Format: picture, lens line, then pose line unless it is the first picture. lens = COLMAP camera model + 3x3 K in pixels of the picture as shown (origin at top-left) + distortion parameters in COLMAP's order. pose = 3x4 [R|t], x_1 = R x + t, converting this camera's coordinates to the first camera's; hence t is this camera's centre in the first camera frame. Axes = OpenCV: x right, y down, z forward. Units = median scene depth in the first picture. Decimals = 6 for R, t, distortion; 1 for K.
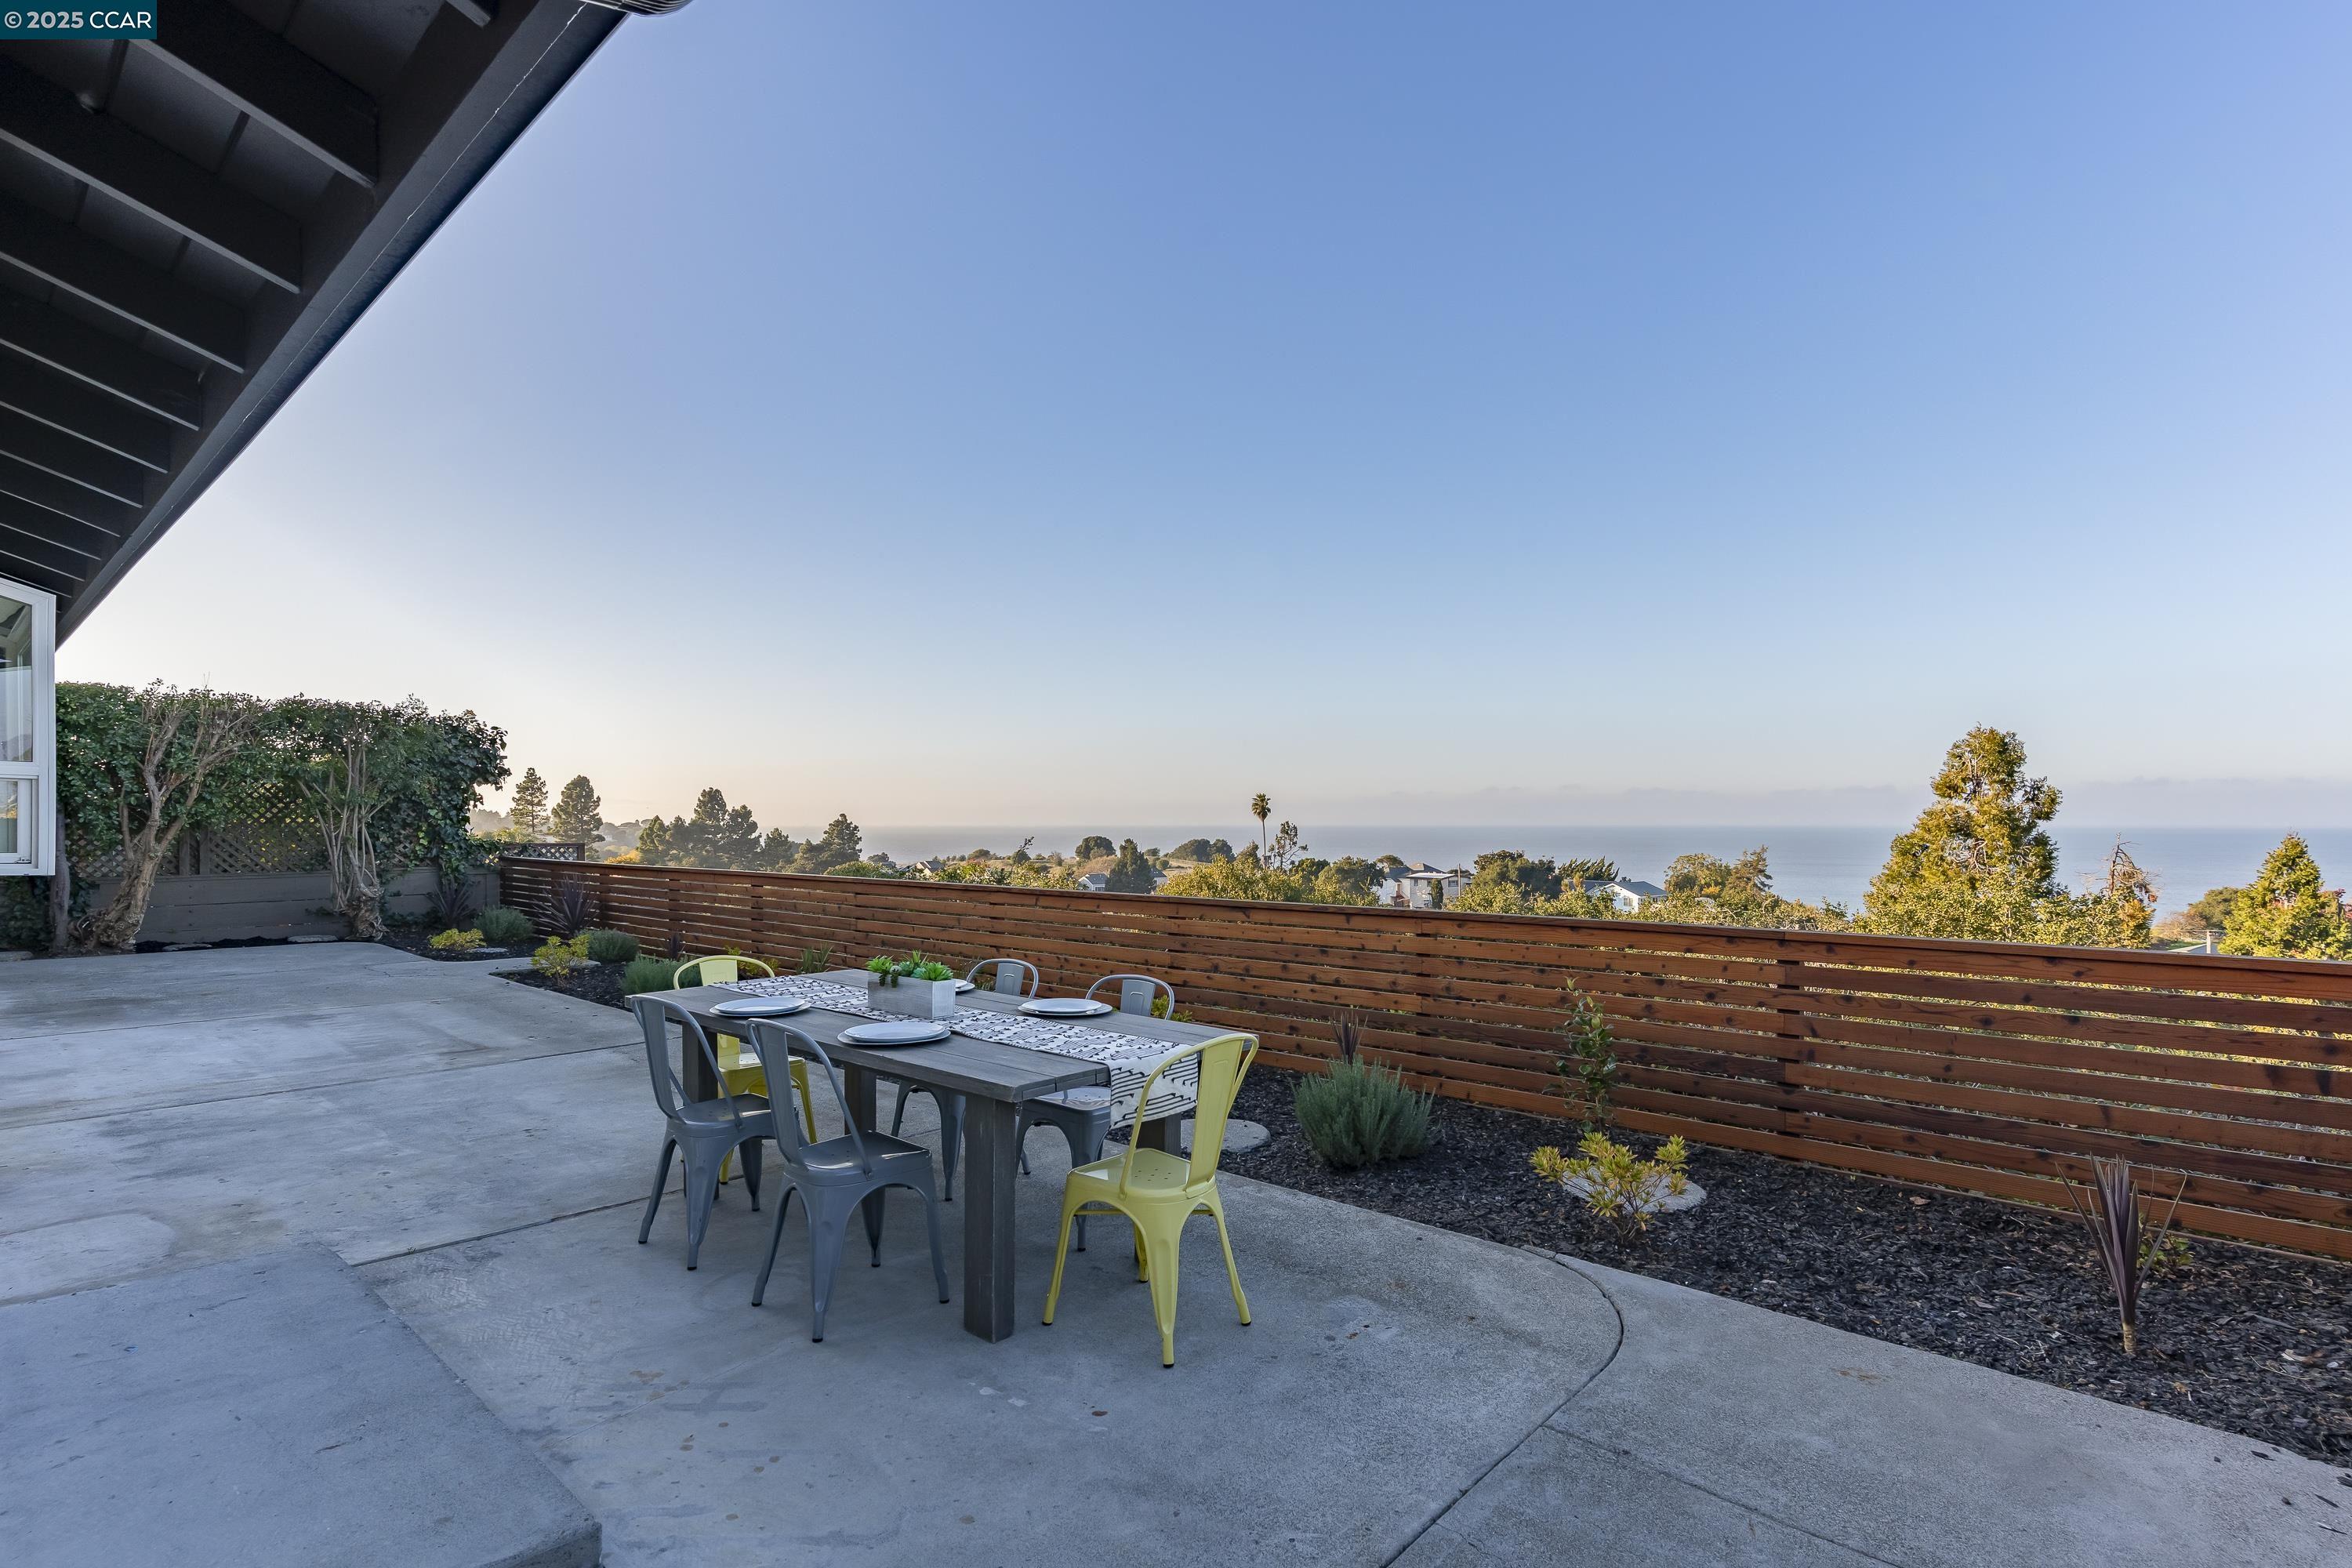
lens RADIAL K [[1131.8, 0, 1173.0], [0, 1131.8, 833.9], [0, 0, 1]] dist [0.002451, -0.000333]
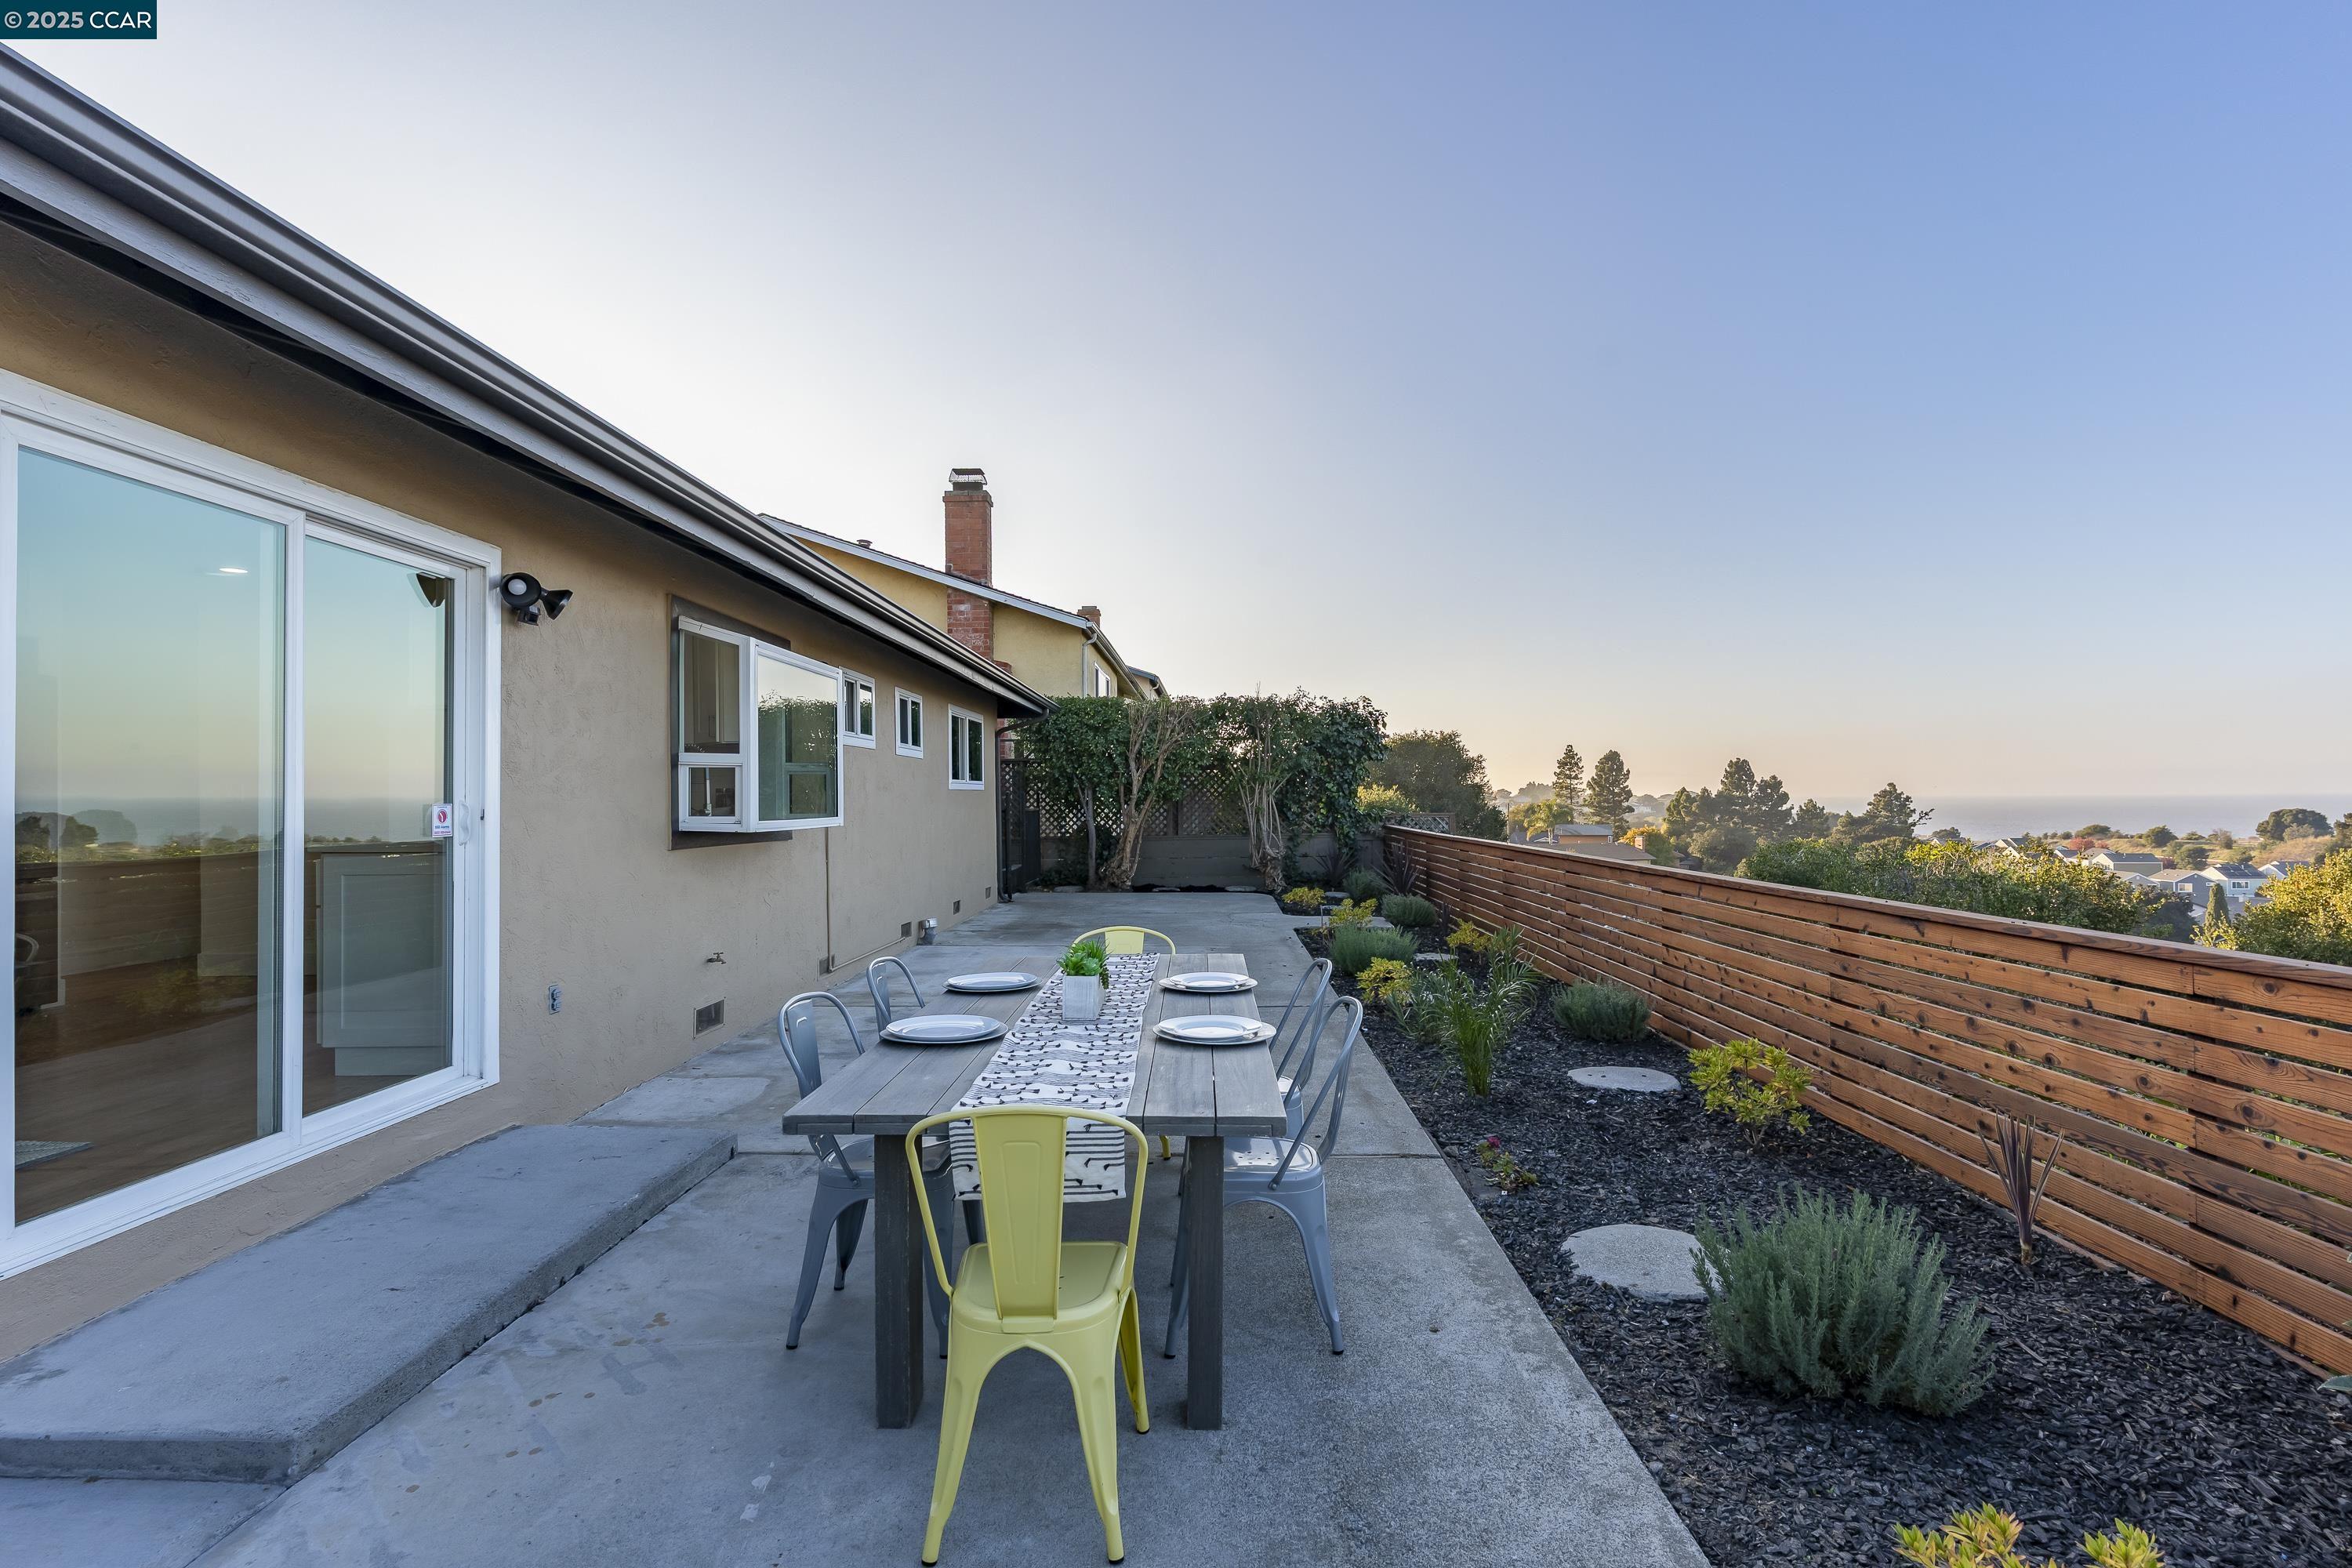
lens RADIAL K [[1130.5, 0, 1206.2], [0, 1130.5, 787.2], [0, 0, 1]] dist [0.001731, 0.001029]
pose [[0.666370, -0.011791, -0.745528, 0.056139], [-0.000227, 0.999872, -0.016017, 0.000333], [0.745621, 0.010843, 0.666282, 0.058199]]
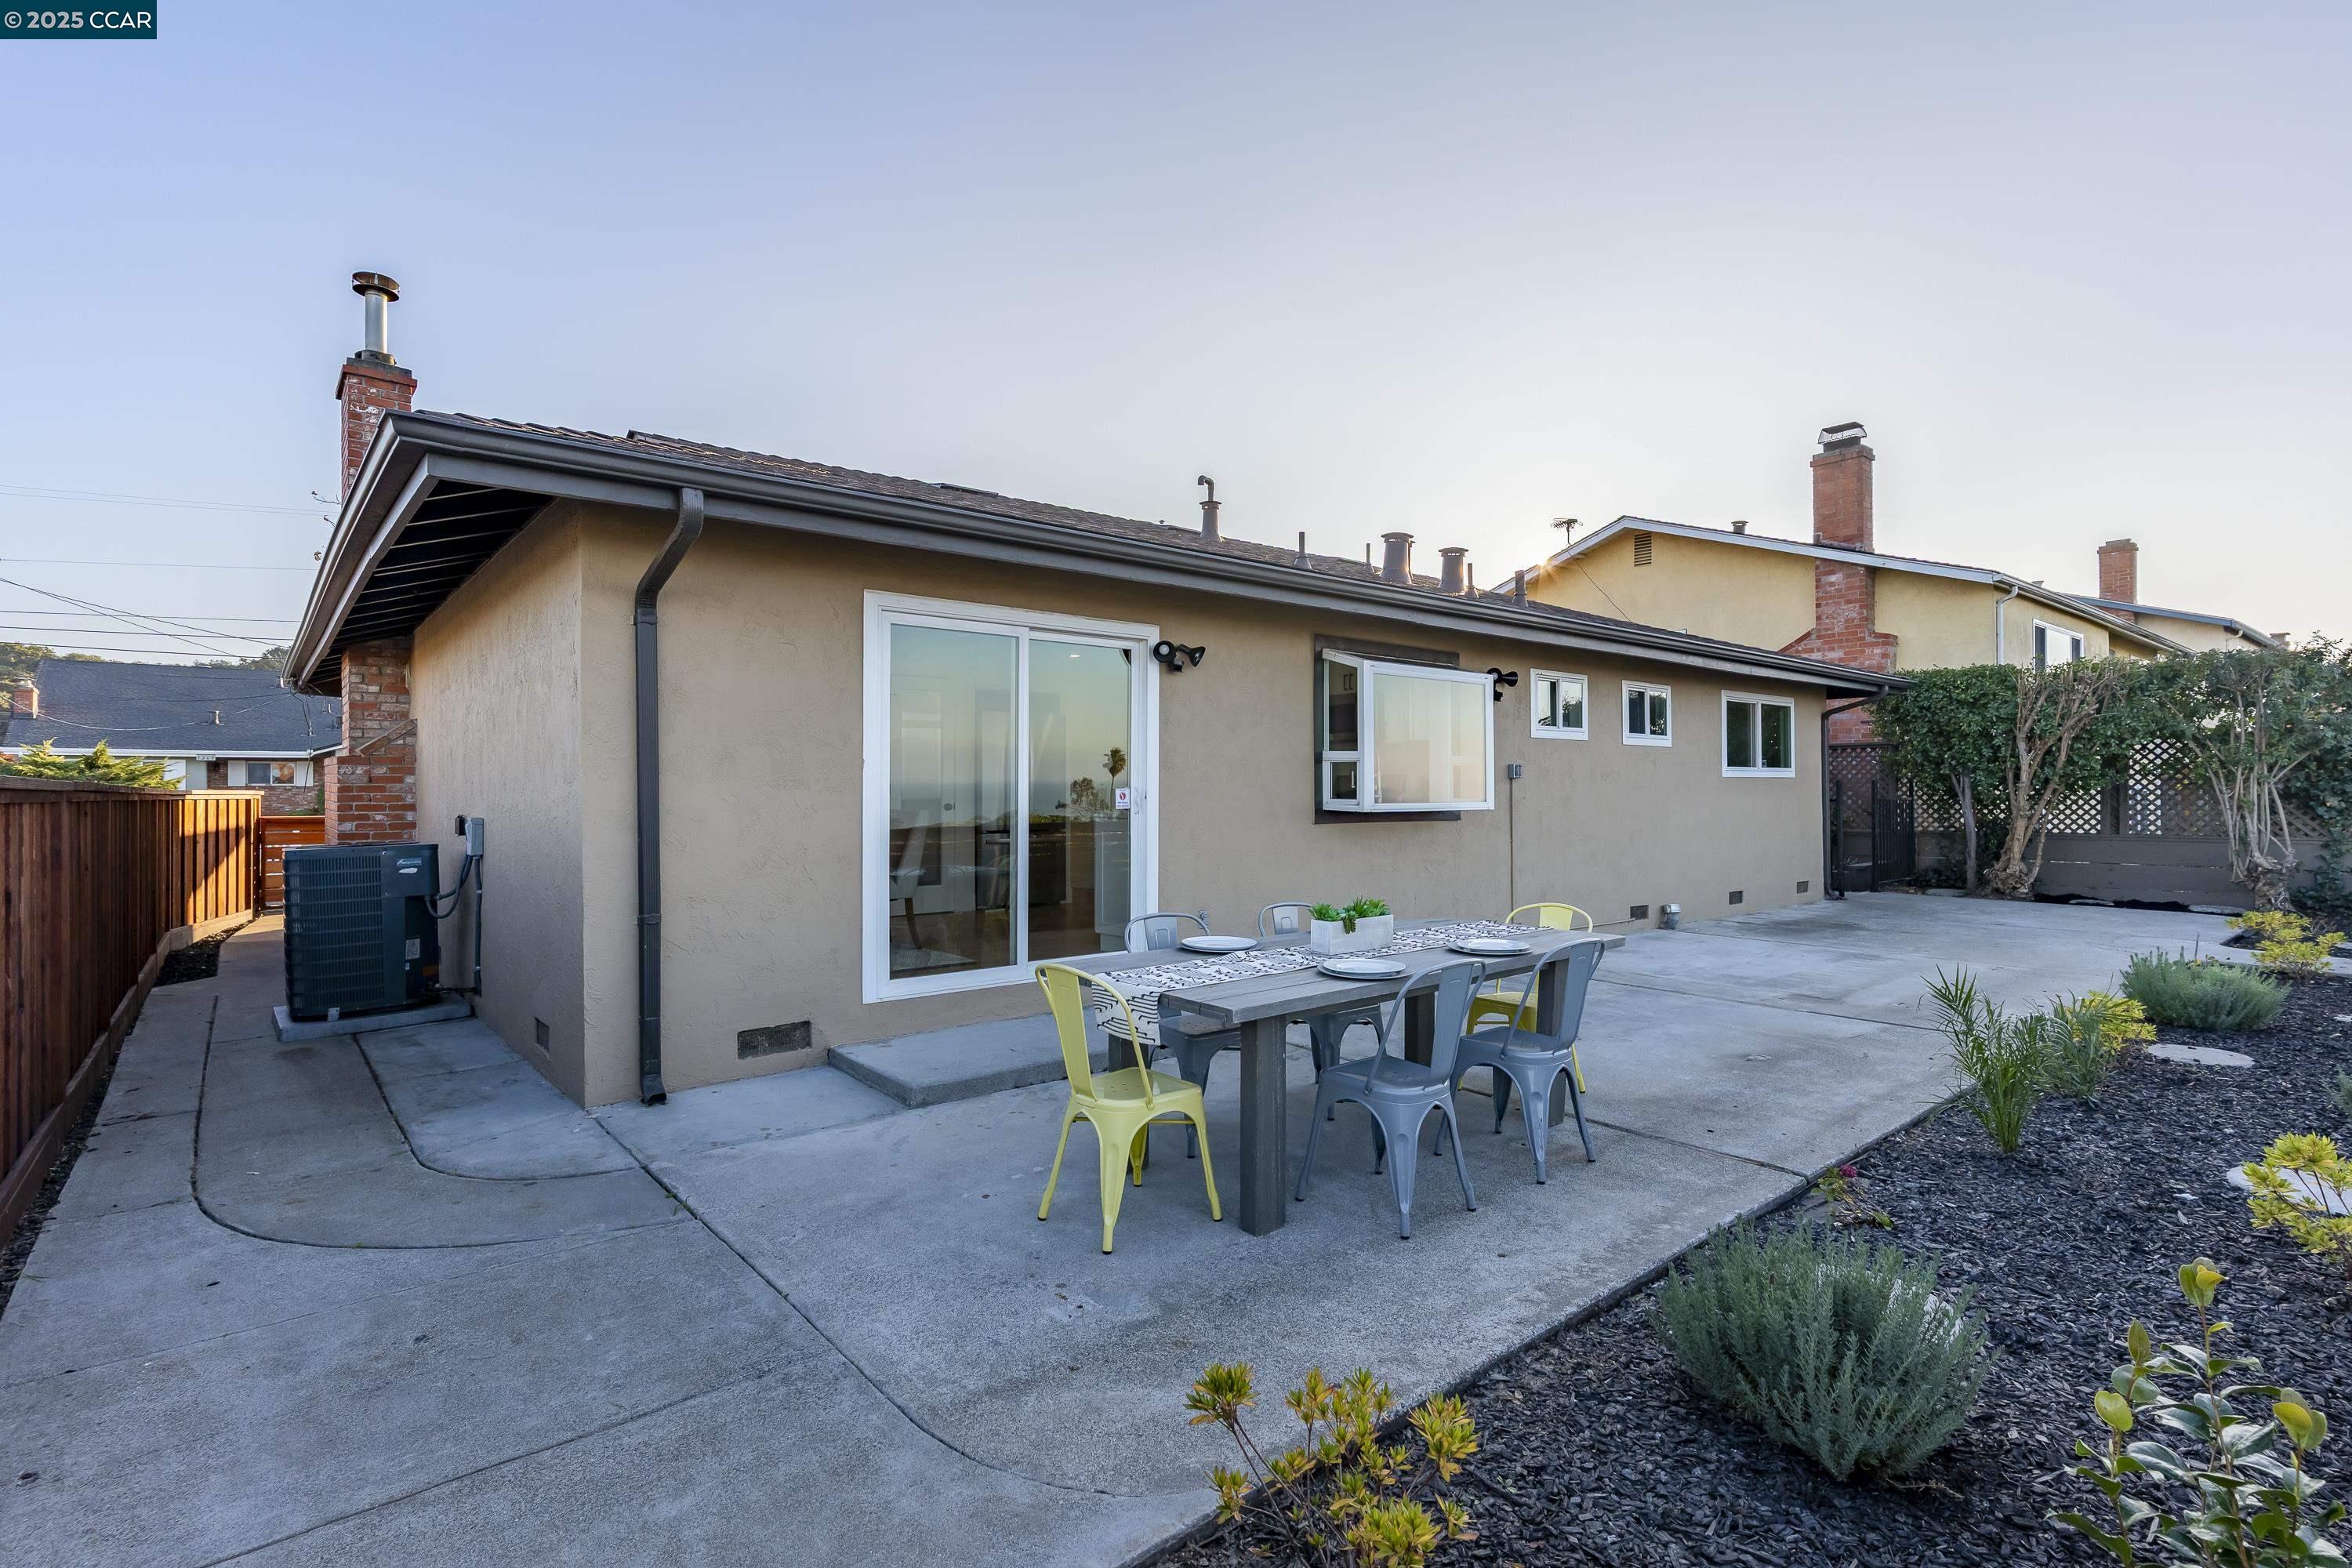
lens RADIAL K [[1117.3, 0, 1176.0], [0, 1117.3, 784.0], [0, 0, 1]] dist [0.002798, 0.001390]
pose [[-0.140003, -0.004210, -0.990142, 0.104550], [-0.007855, 0.999964, -0.003141, -0.000076], [0.990120, 0.007338, -0.140032, 0.115939]]
